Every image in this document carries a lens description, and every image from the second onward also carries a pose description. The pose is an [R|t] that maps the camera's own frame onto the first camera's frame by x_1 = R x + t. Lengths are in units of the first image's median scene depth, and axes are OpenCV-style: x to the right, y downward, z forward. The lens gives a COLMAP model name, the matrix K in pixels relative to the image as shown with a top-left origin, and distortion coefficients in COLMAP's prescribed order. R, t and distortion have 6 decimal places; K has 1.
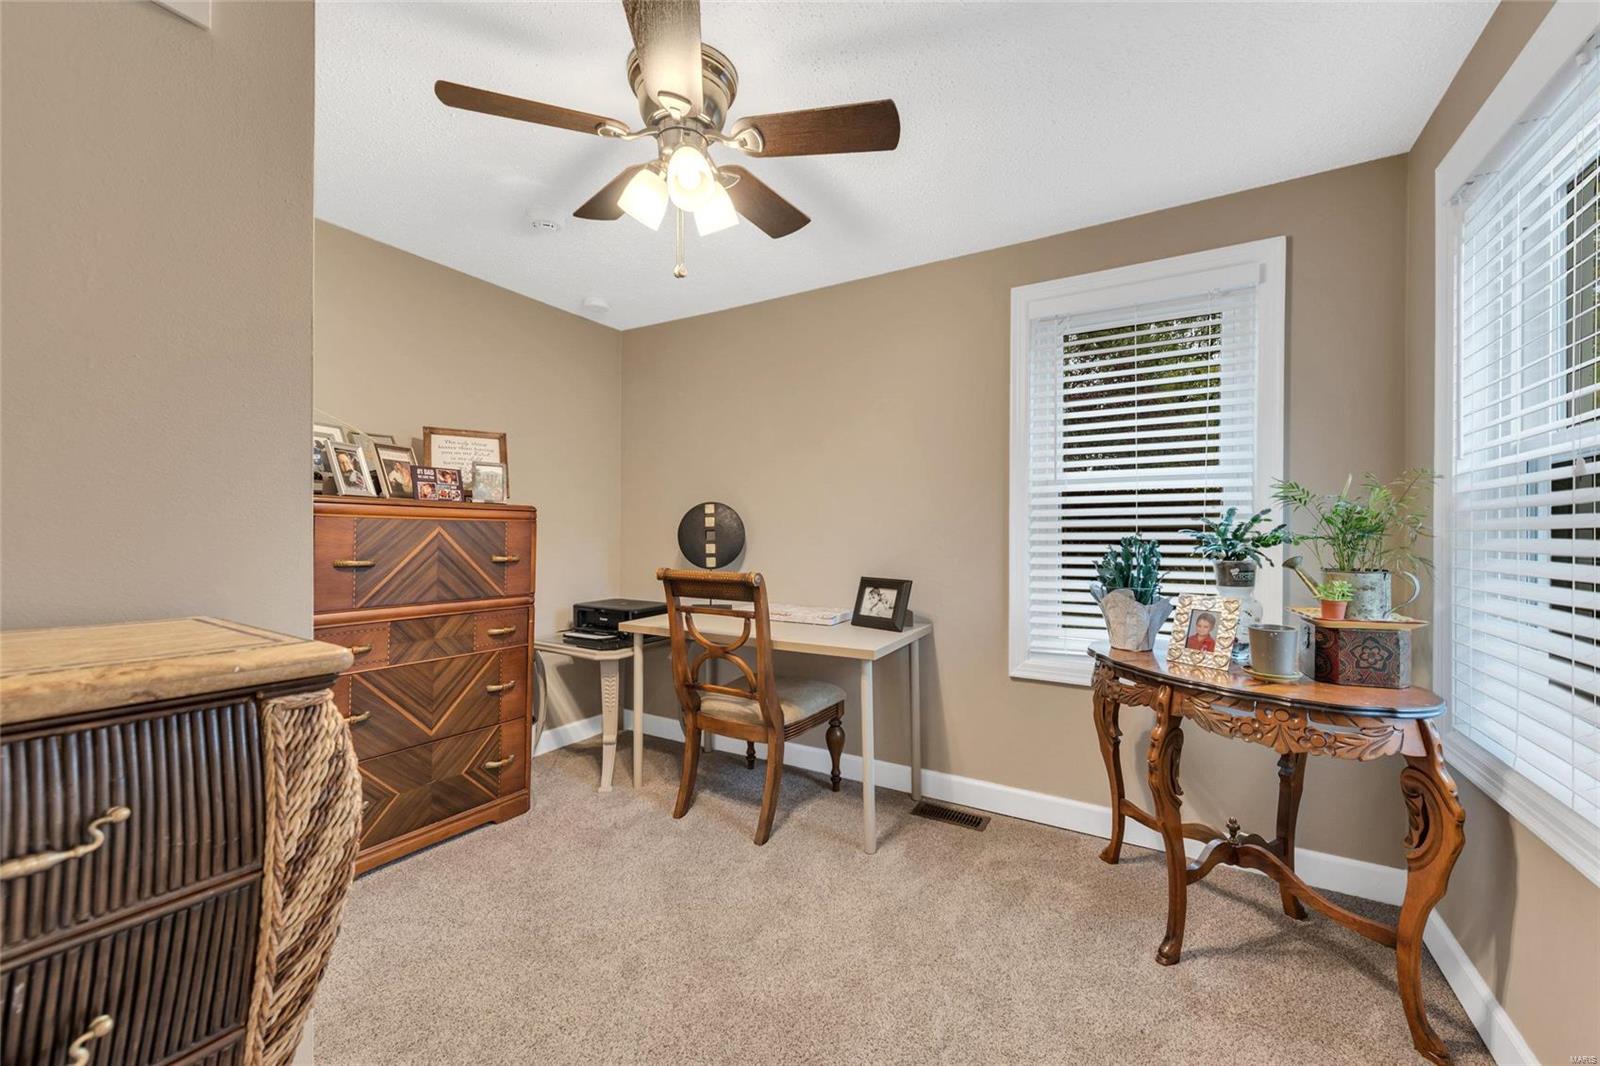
lens RADIAL K [[602.4, 0, 825.4], [0, 602.4, 533.4], [0, 0, 1]] dist [0.000364, 0.000025]
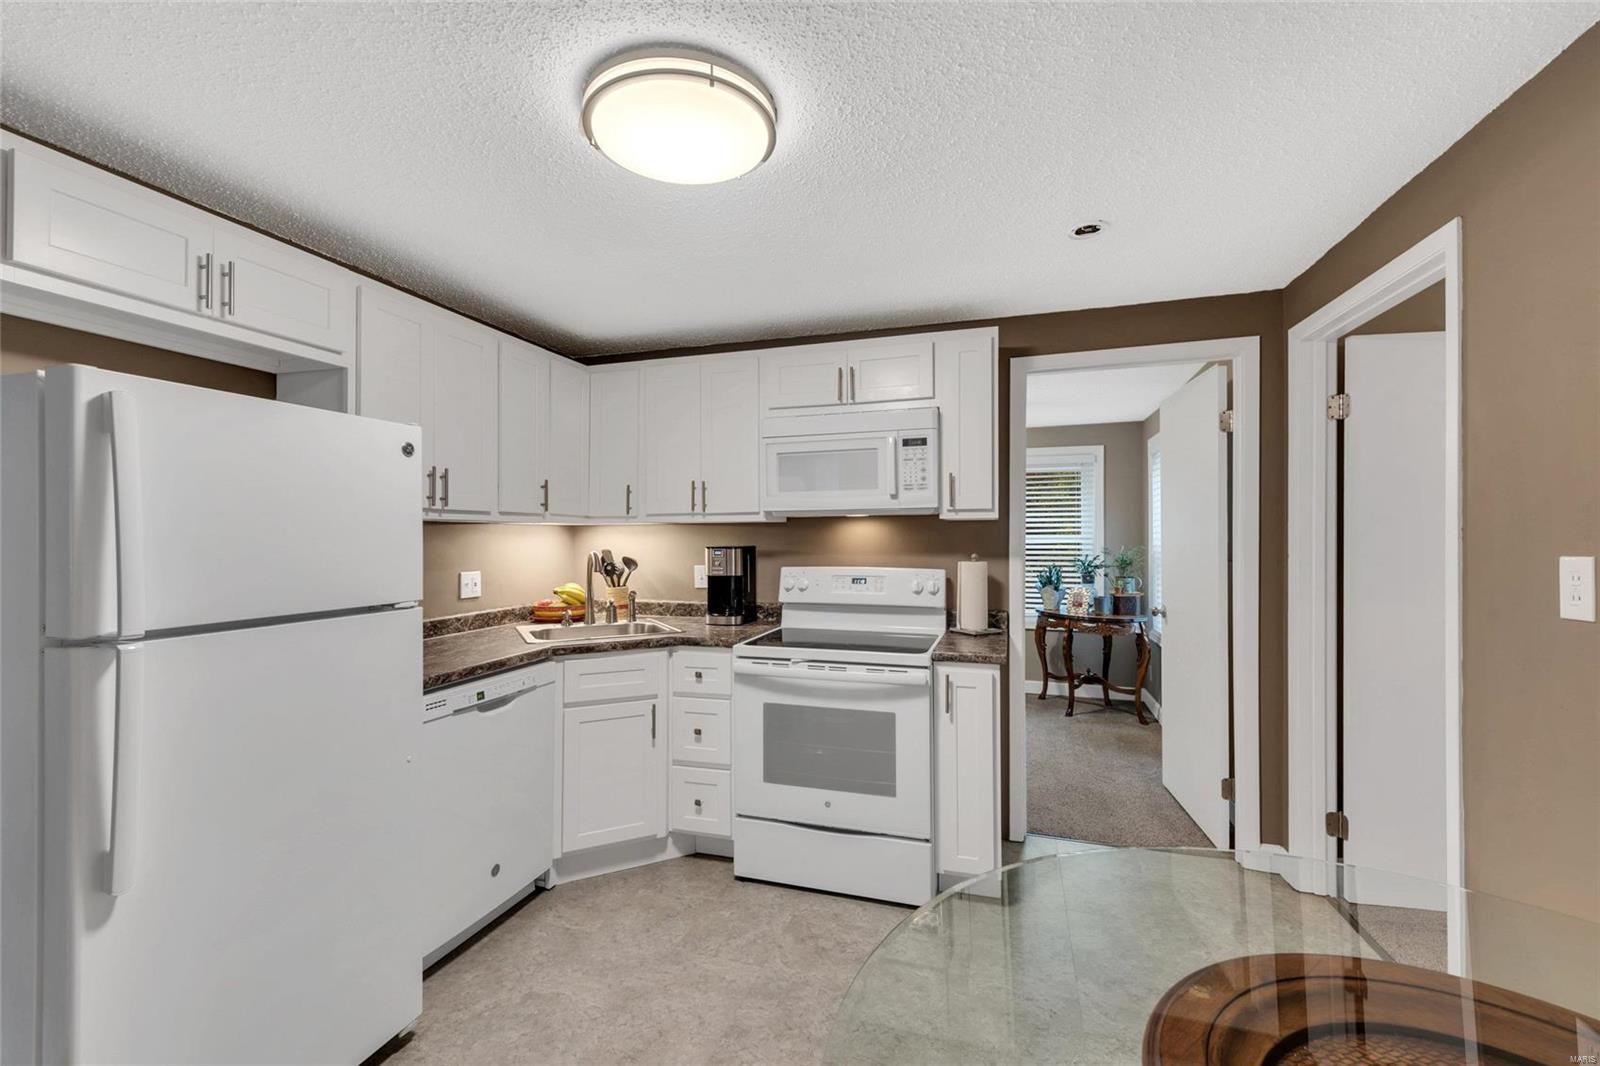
lens RADIAL K [[669.8, 0, 800.0], [0, 669.8, 533.0], [0, 0, 1]] dist [0.000726, 0.000017]
pose [[0.976973, -0.001561, 0.213356, -1.340620], [0.003620, 0.999951, -0.009262, -0.127586], [-0.213331, 0.009821, 0.976931, -1.820437]]
